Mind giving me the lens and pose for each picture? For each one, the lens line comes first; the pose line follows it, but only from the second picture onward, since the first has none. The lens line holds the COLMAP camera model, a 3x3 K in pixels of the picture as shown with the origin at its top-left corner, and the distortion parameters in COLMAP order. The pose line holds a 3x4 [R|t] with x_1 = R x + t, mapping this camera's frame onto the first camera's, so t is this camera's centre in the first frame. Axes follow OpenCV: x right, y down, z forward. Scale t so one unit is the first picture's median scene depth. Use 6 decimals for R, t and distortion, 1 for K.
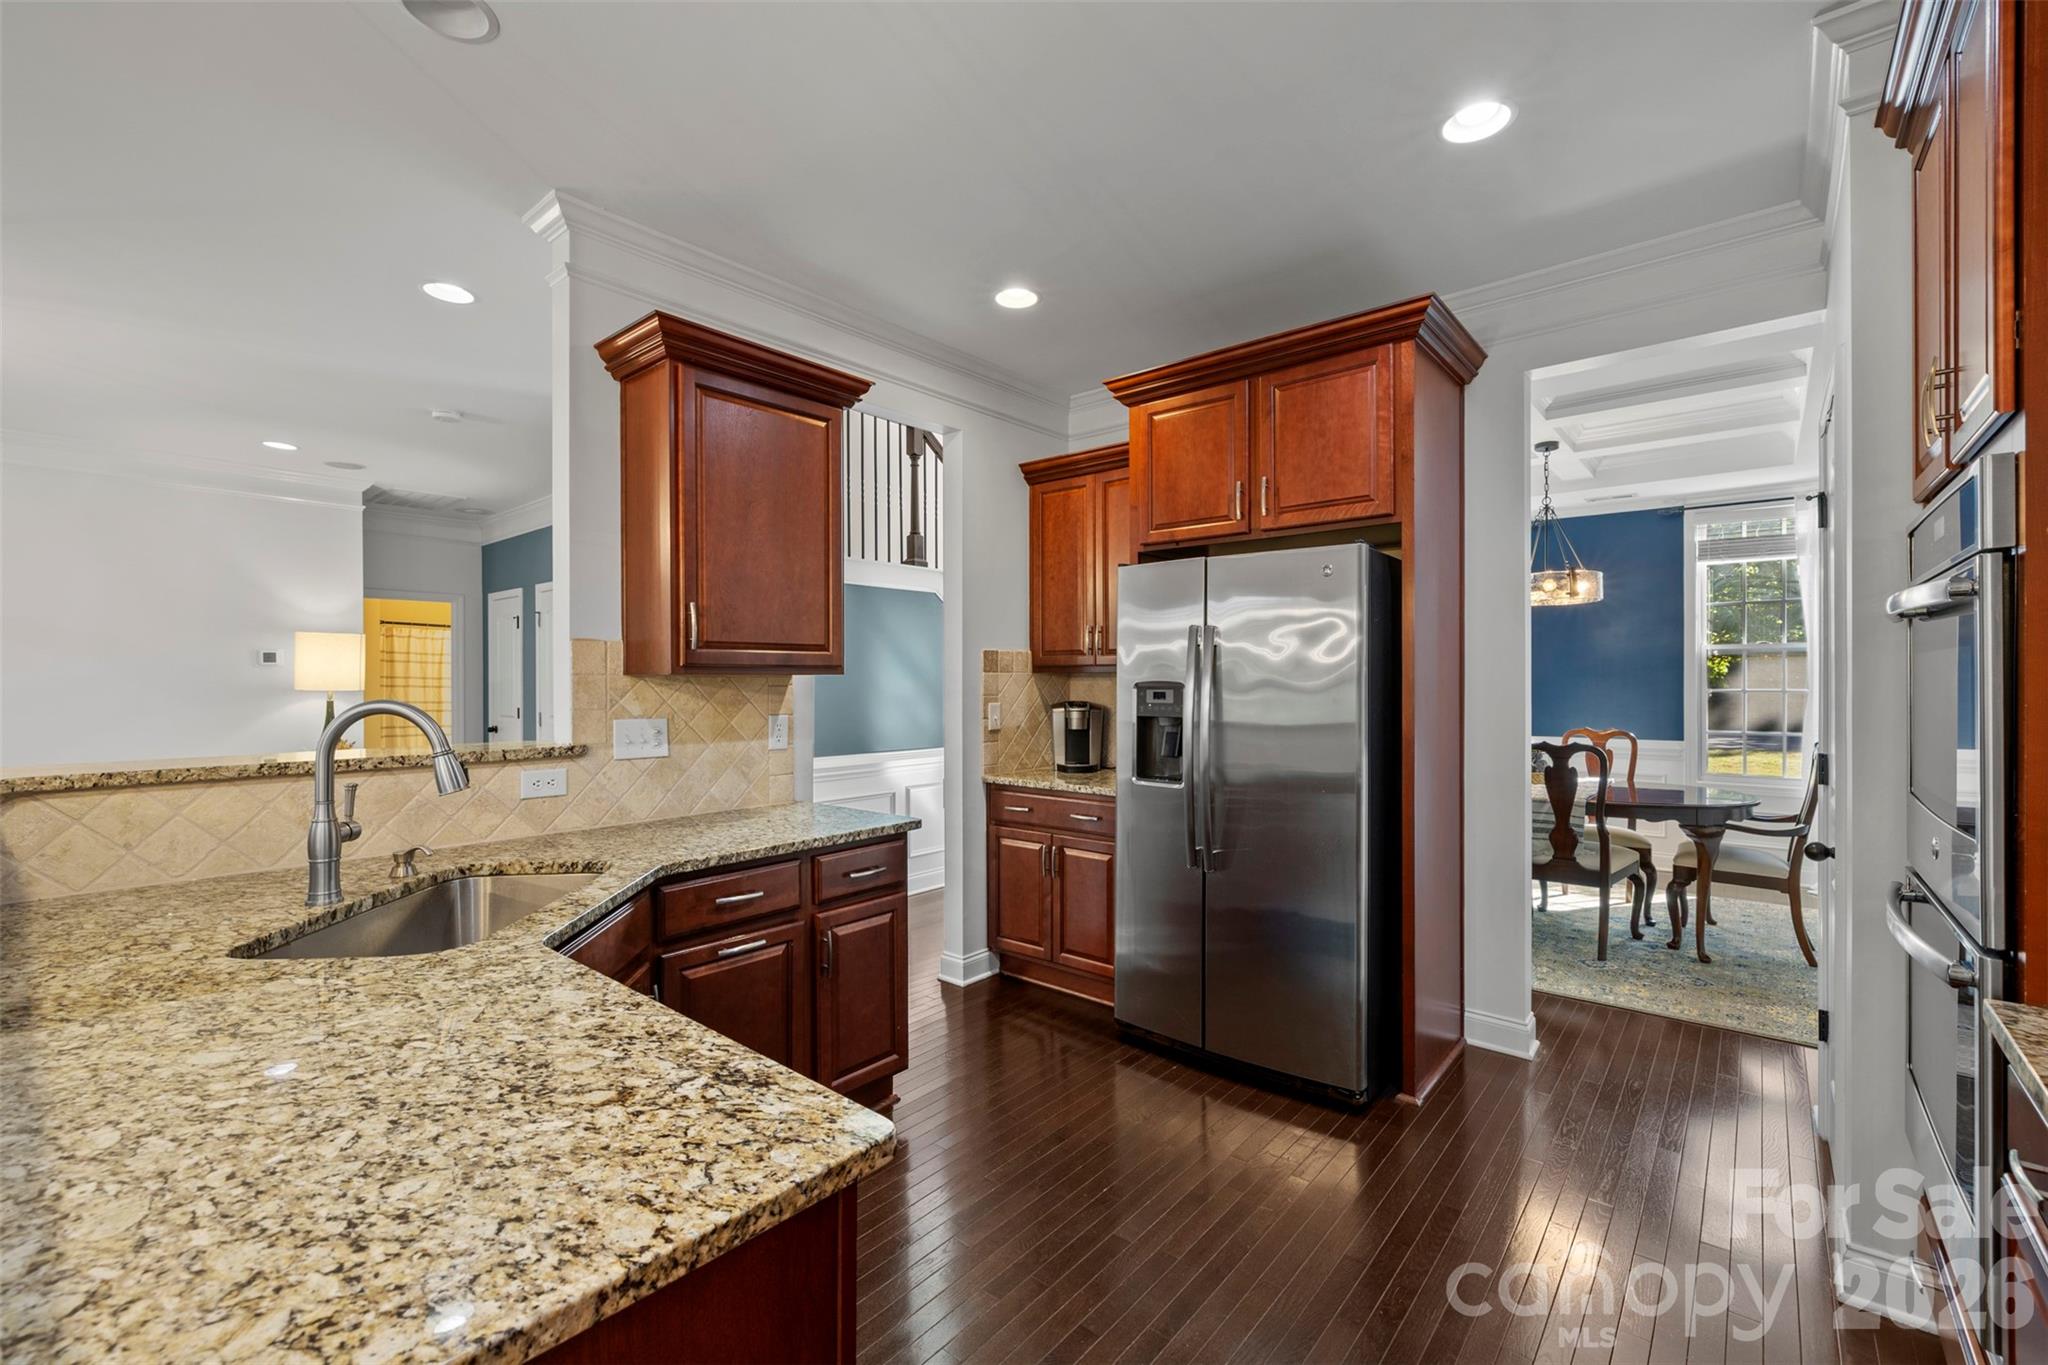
lens RADIAL K [[862.6, 0, 1028.9], [0, 862.6, 671.9], [0, 0, 1]] dist [-0.000701, -0.000207]
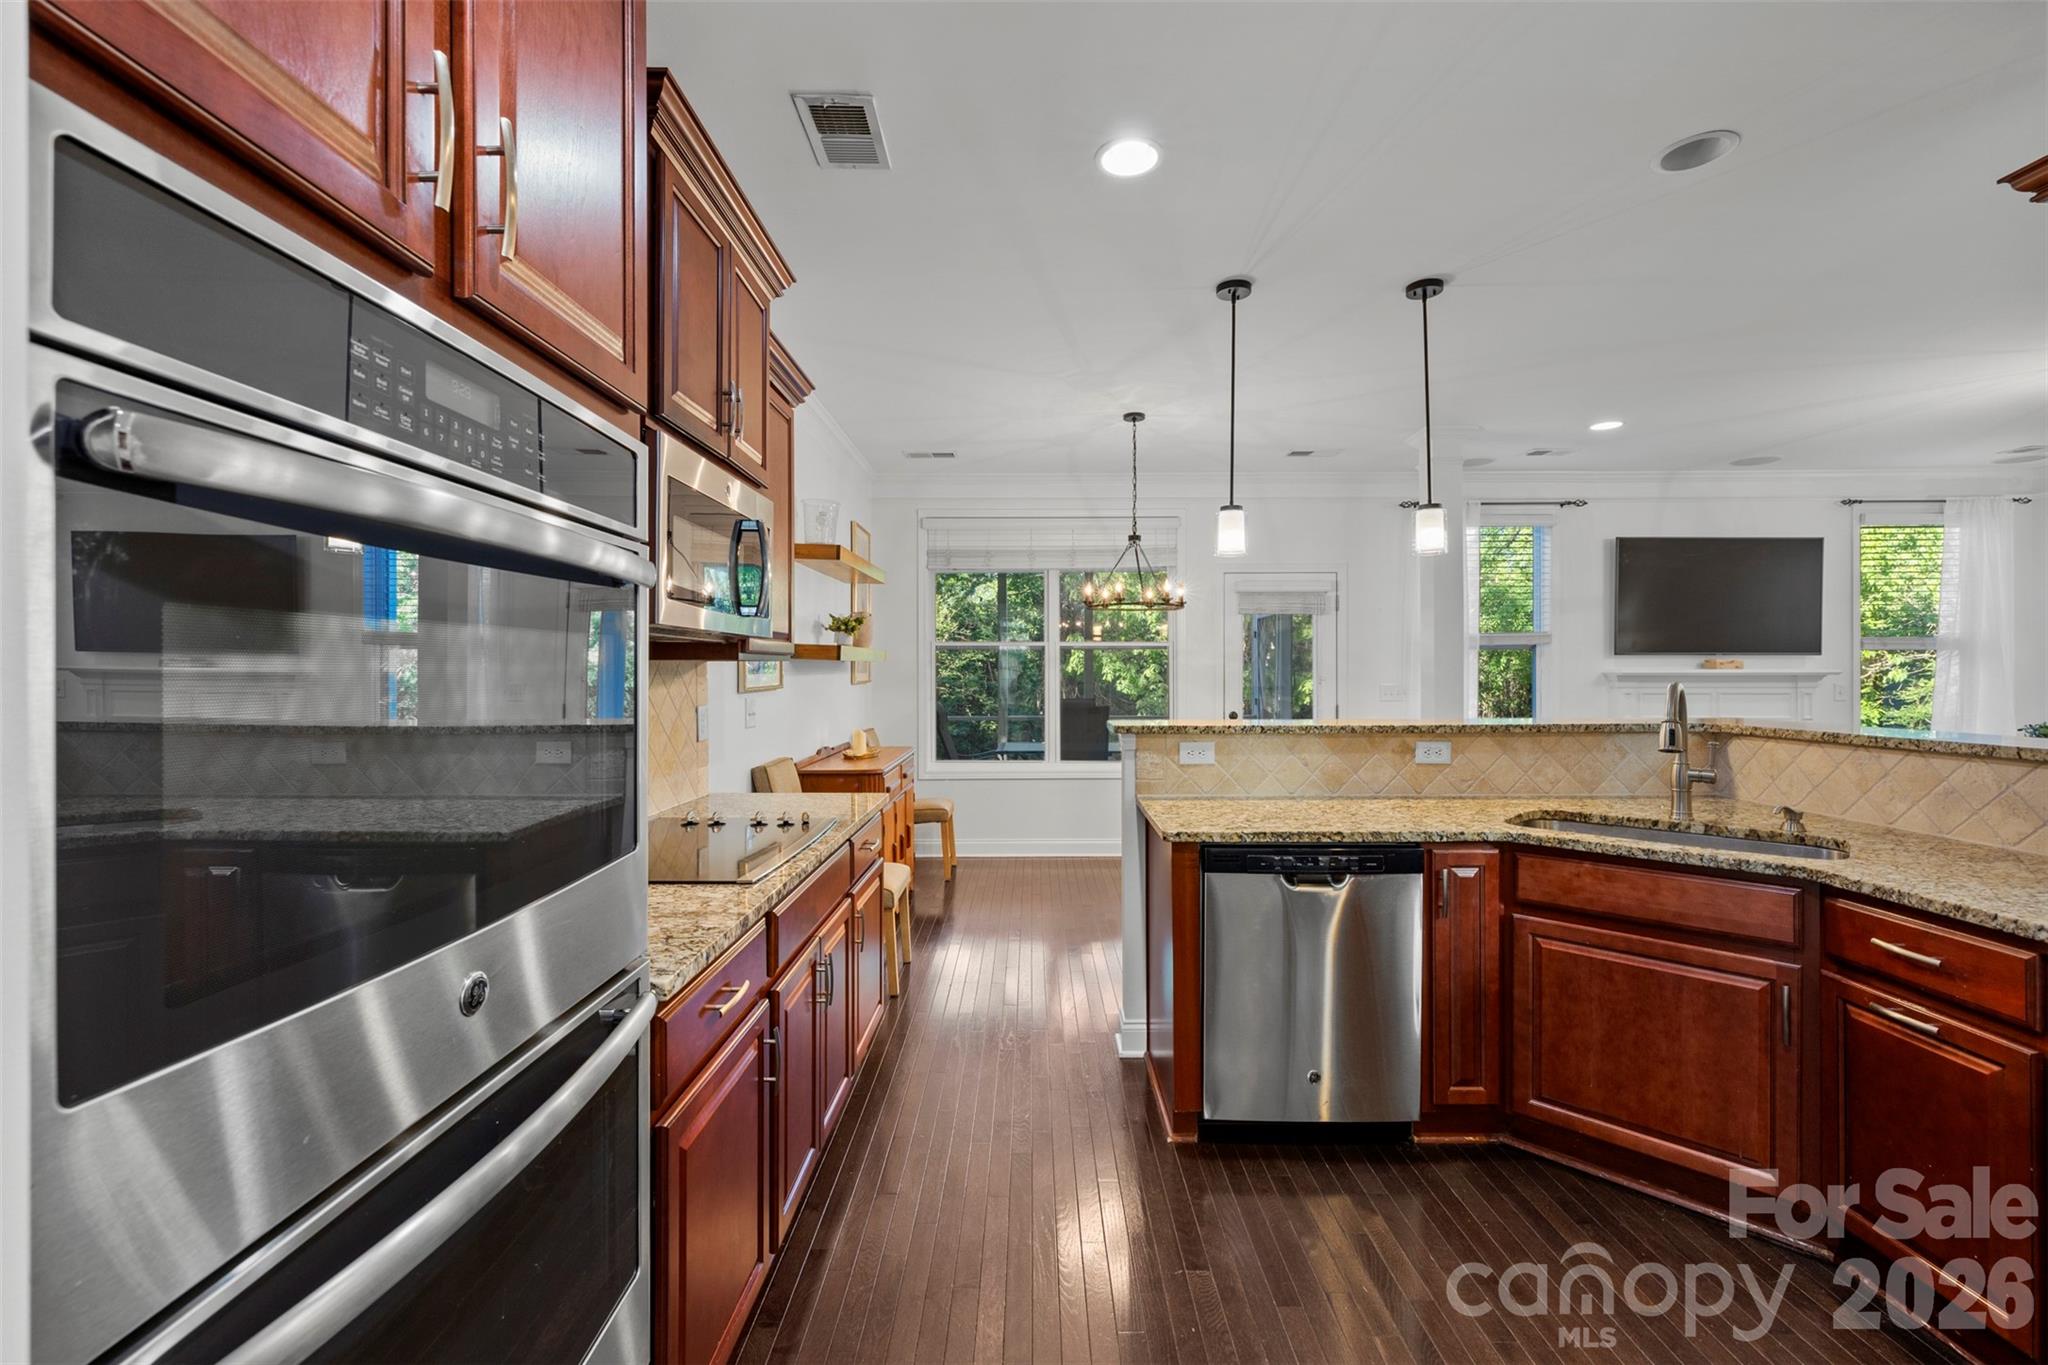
lens RADIAL K [[862.6, 0, 1028.9], [0, 862.6, 671.9], [0, 0, 1]] dist [-0.000701, -0.000207]
pose [[-0.765932, 0.002154, -0.642918, 0.800566], [0.004089, 0.999990, -0.001522, 0.013722], [0.642909, -0.003795, -0.765933, 1.165824]]
